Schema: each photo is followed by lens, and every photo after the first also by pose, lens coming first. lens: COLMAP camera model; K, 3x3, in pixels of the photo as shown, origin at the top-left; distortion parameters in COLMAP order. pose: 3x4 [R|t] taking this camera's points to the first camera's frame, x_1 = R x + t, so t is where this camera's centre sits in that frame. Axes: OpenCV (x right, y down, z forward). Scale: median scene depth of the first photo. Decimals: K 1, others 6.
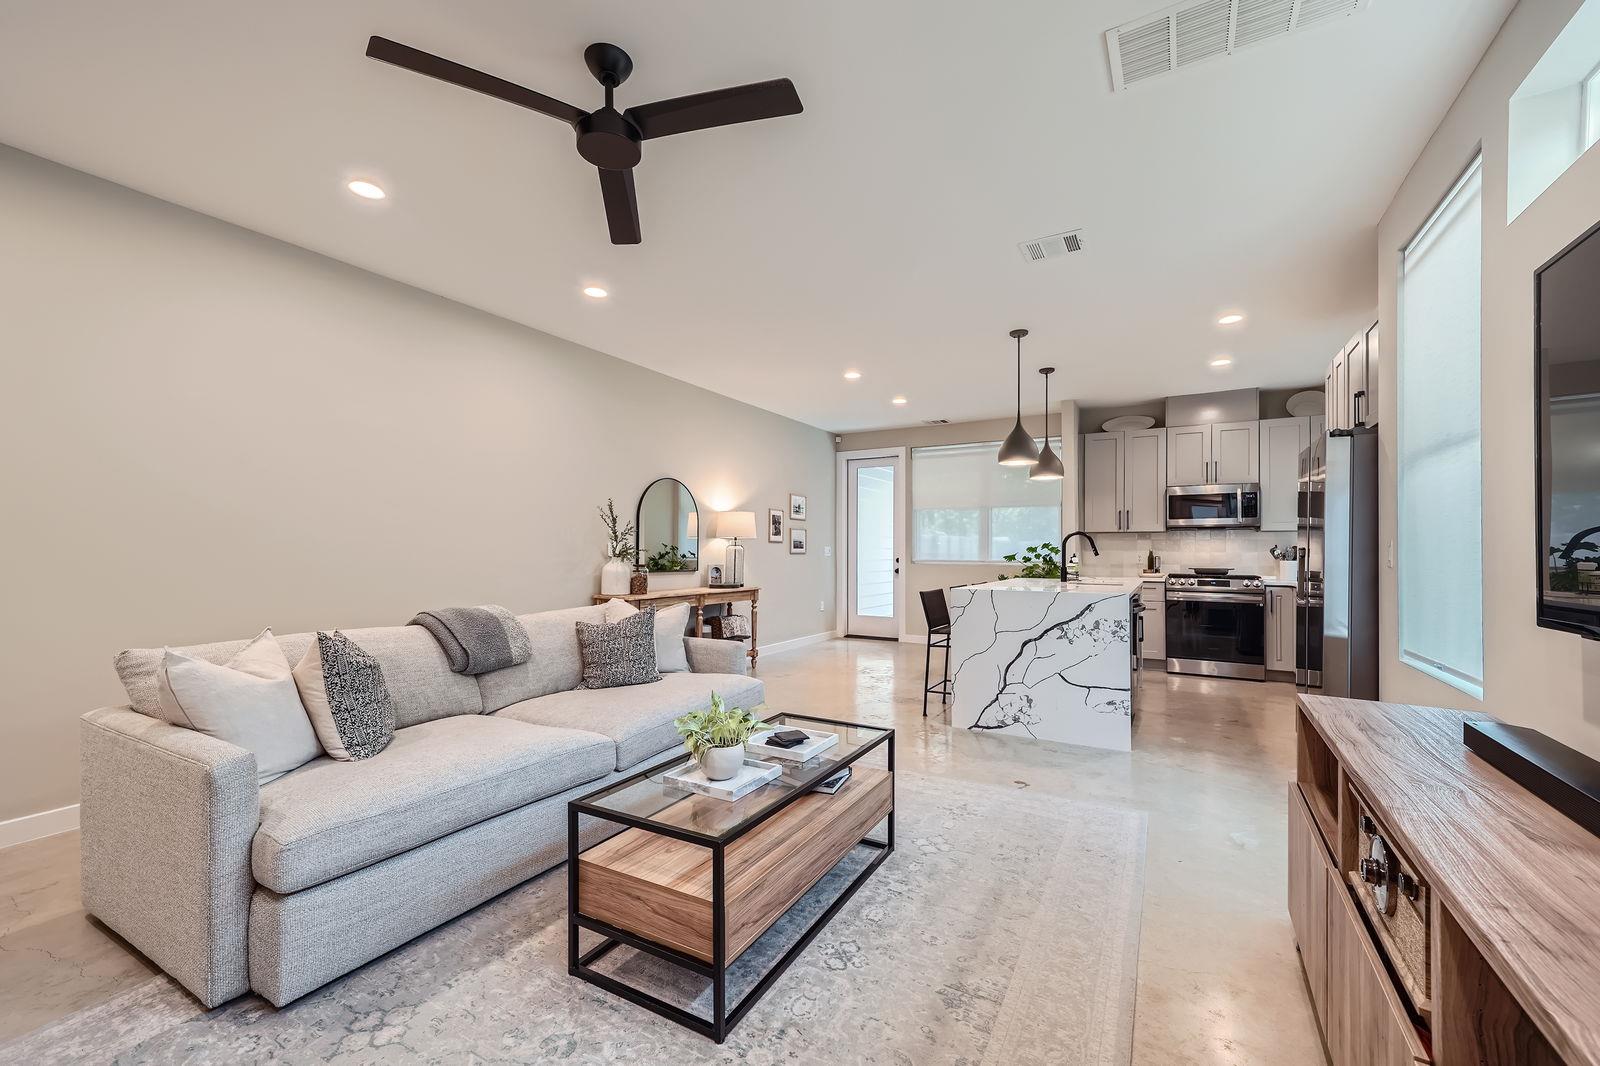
lens RADIAL K [[637.7, 0, 800.3], [0, 637.7, 545.3], [0, 0, 1]] dist [0.006782, 0.000025]
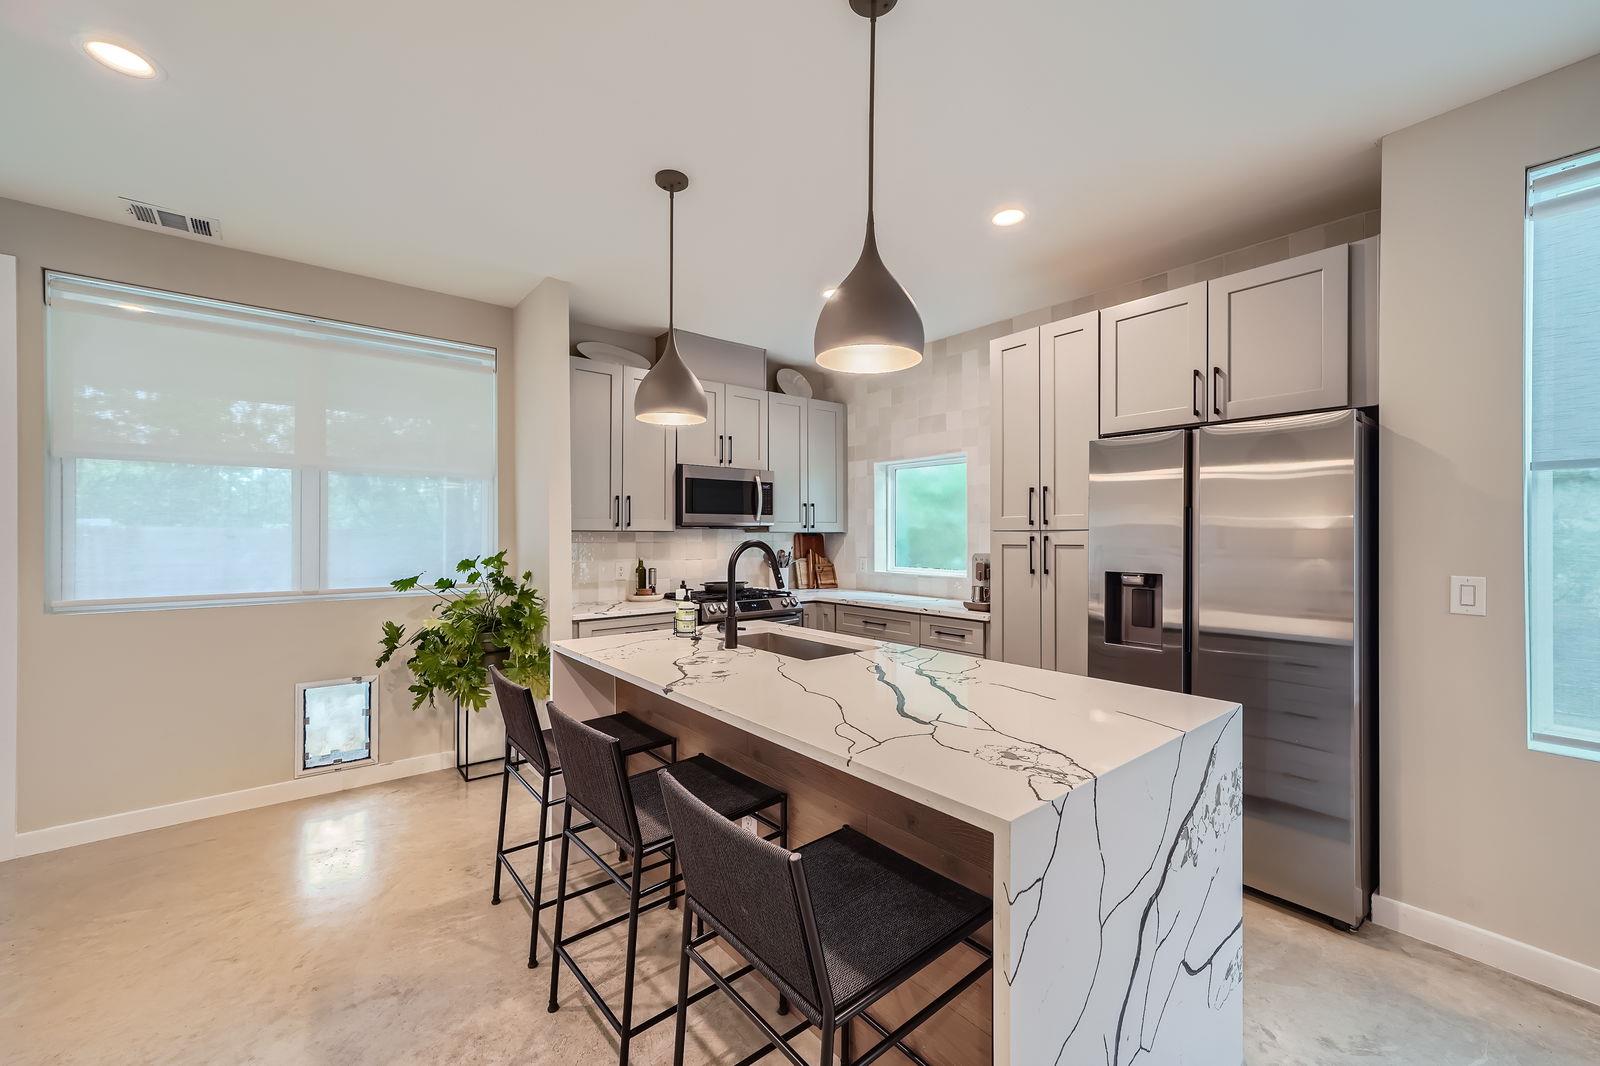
lens RADIAL K [[637.7, 0, 795.3], [0, 637.7, 531.3], [0, 0, 1]] dist [0.006782, 0.000025]
pose [[0.347062, 0.000189, 0.937842, -0.007389], [-0.007529, 0.999968, 0.002584, -0.025379], [-0.937812, -0.007958, 0.347053, 0.684565]]
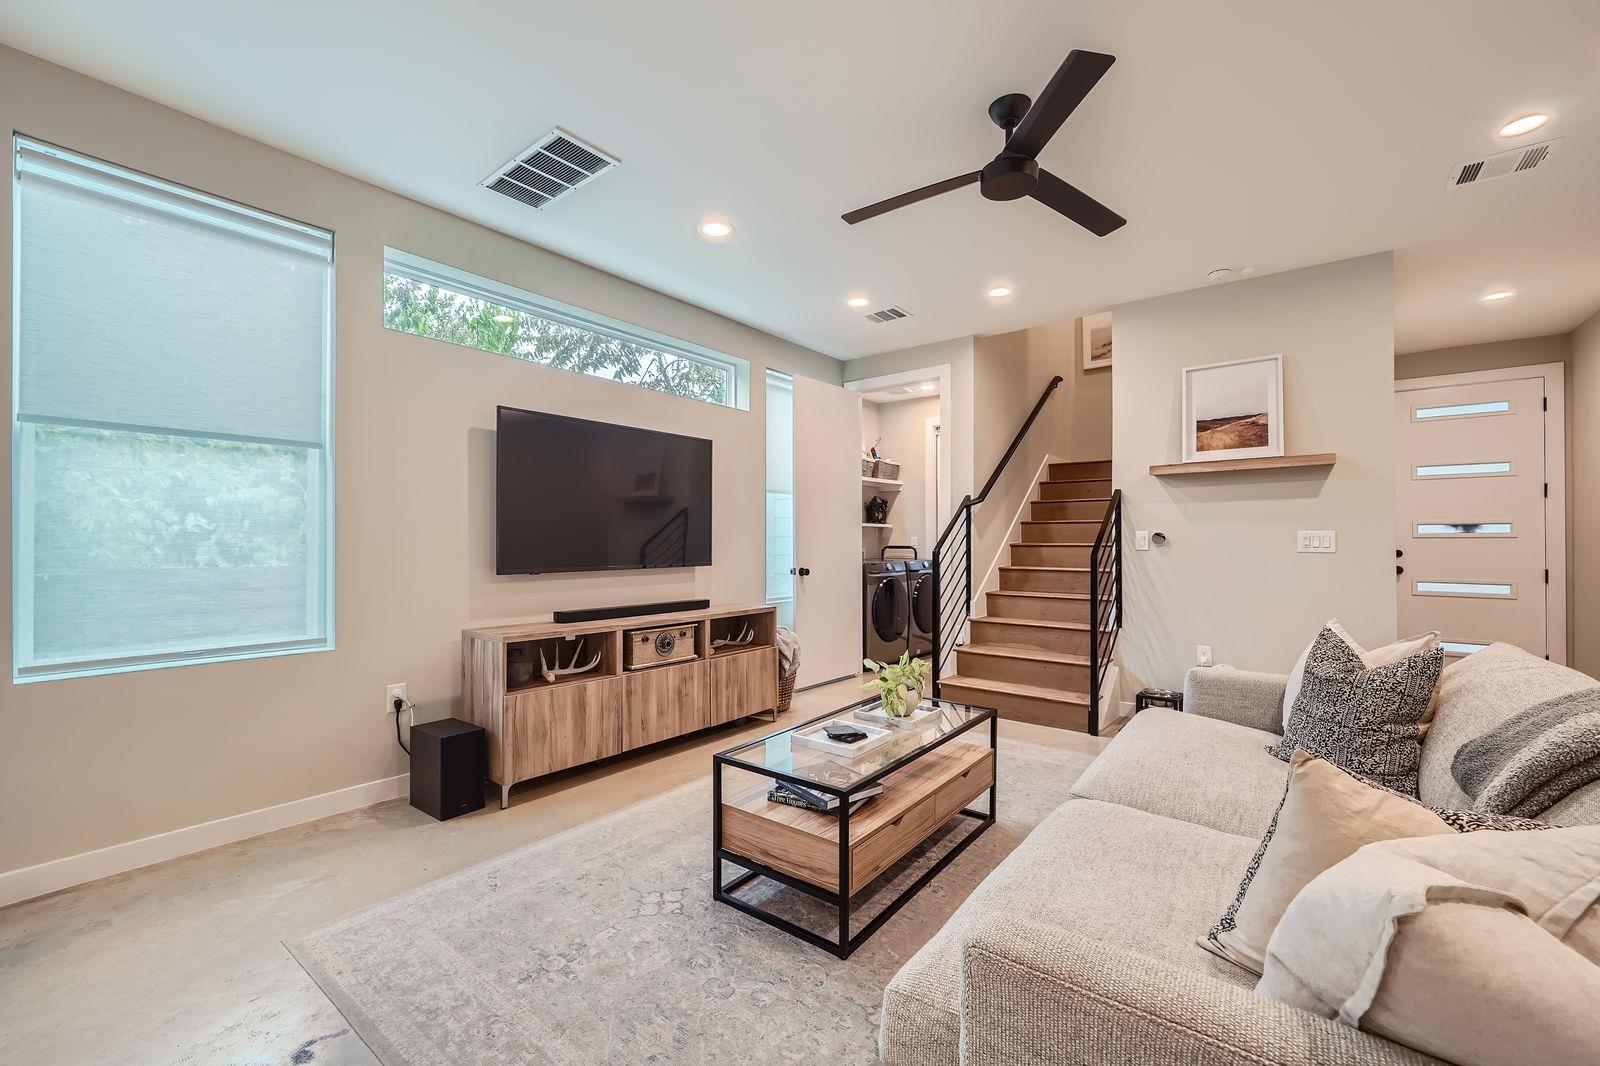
lens RADIAL K [[661.0, 0, 804.0], [0, 661.0, 536.8], [0, 0, 1]] dist [-0.003494, 0.000197]
pose [[-0.991553, -0.004386, 0.129625, -0.033364], [-0.006008, 0.999908, -0.012127, 0.005314], [-0.129560, -0.012803, -0.991489, 0.740844]]
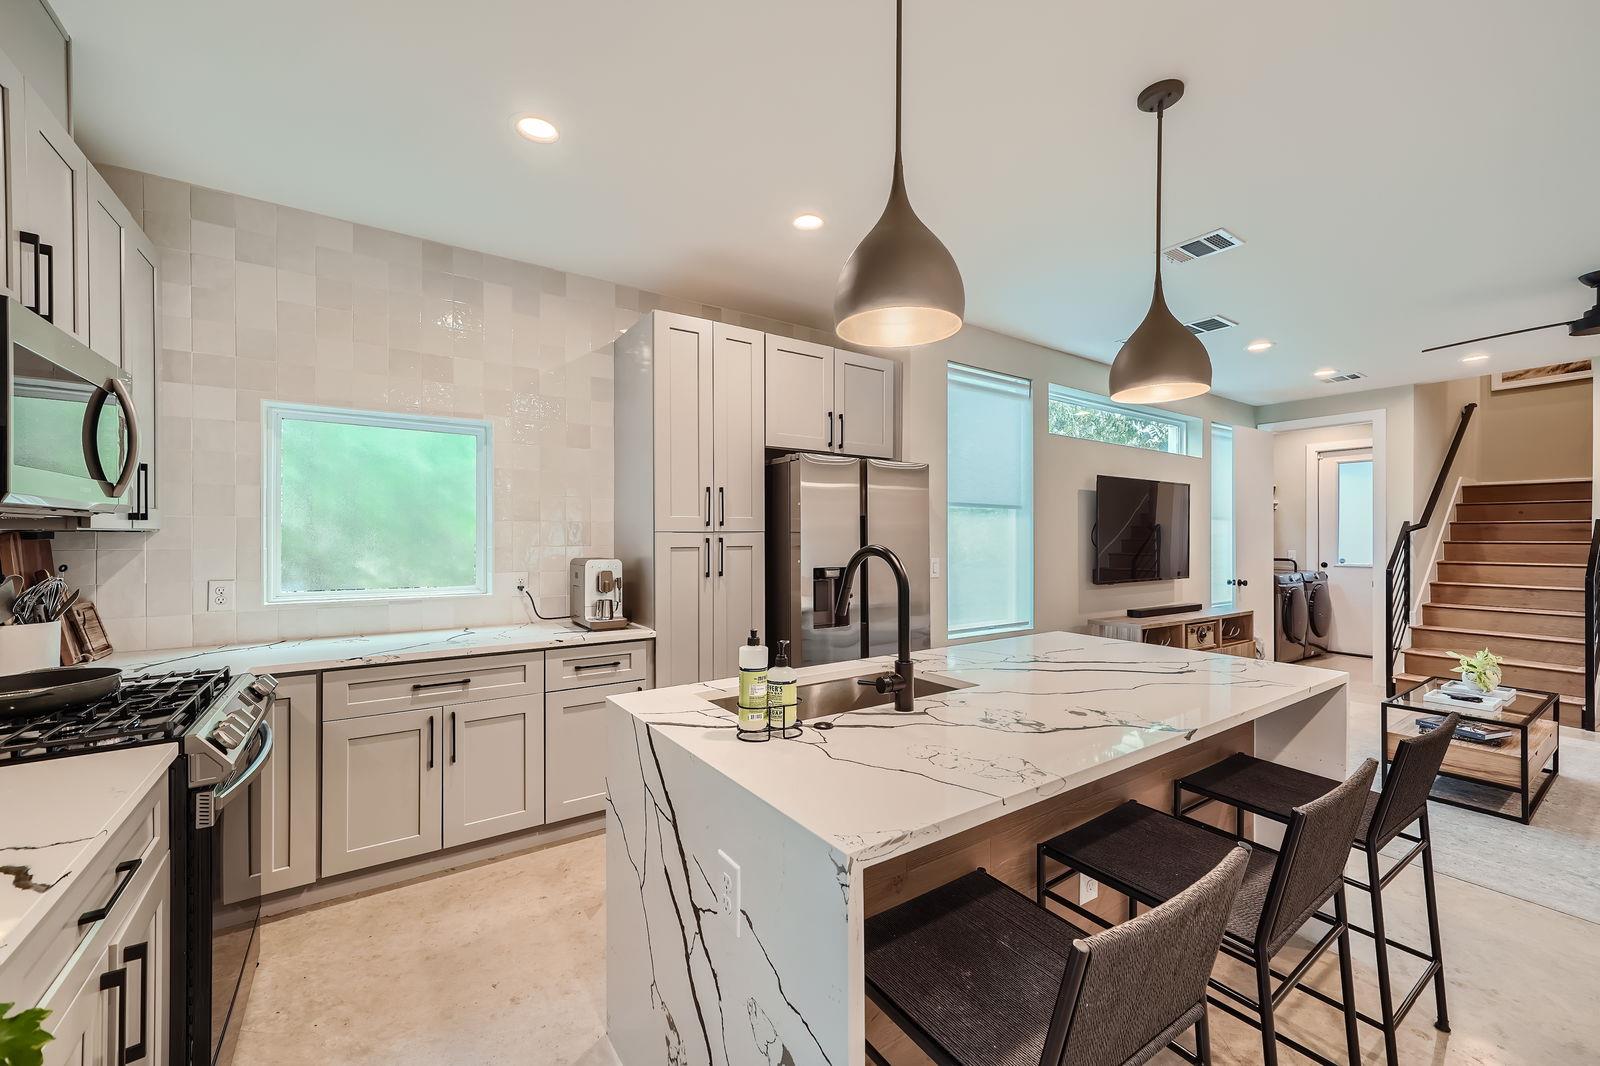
lens RADIAL K [[637.7, 0, 801.9], [0, 637.7, 535.0], [0, 0, 1]] dist [0.006782, 0.000025]
pose [[-0.908516, -0.006187, 0.417805, 0.283347], [-0.010778, 0.999905, -0.008629, -0.020026], [-0.417712, -0.012342, -0.908496, 1.119397]]
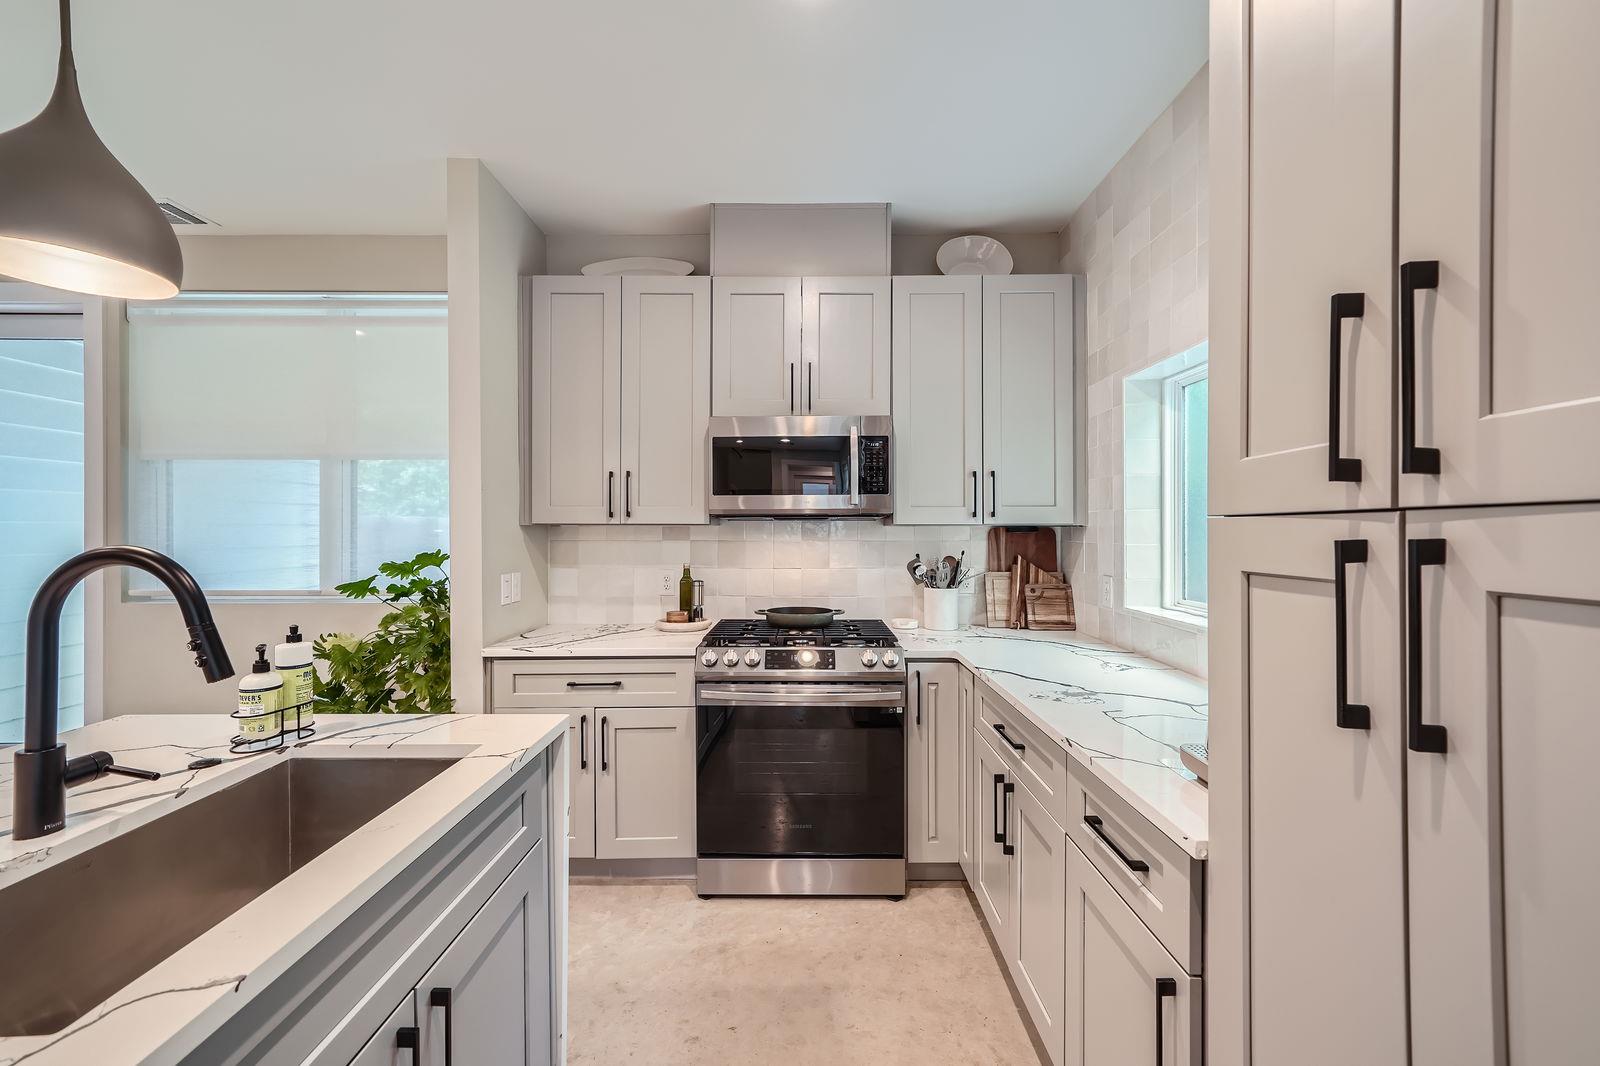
lens RADIAL K [[637.7, 0, 806.1], [0, 637.7, 526.0], [0, 0, 1]] dist [0.006782, 0.000025]
pose [[0.859158, -0.001979, 0.511706, 0.432057], [-0.001103, 0.999983, 0.005720, -0.023893], [-0.511709, -0.005479, 0.859141, 0.638147]]
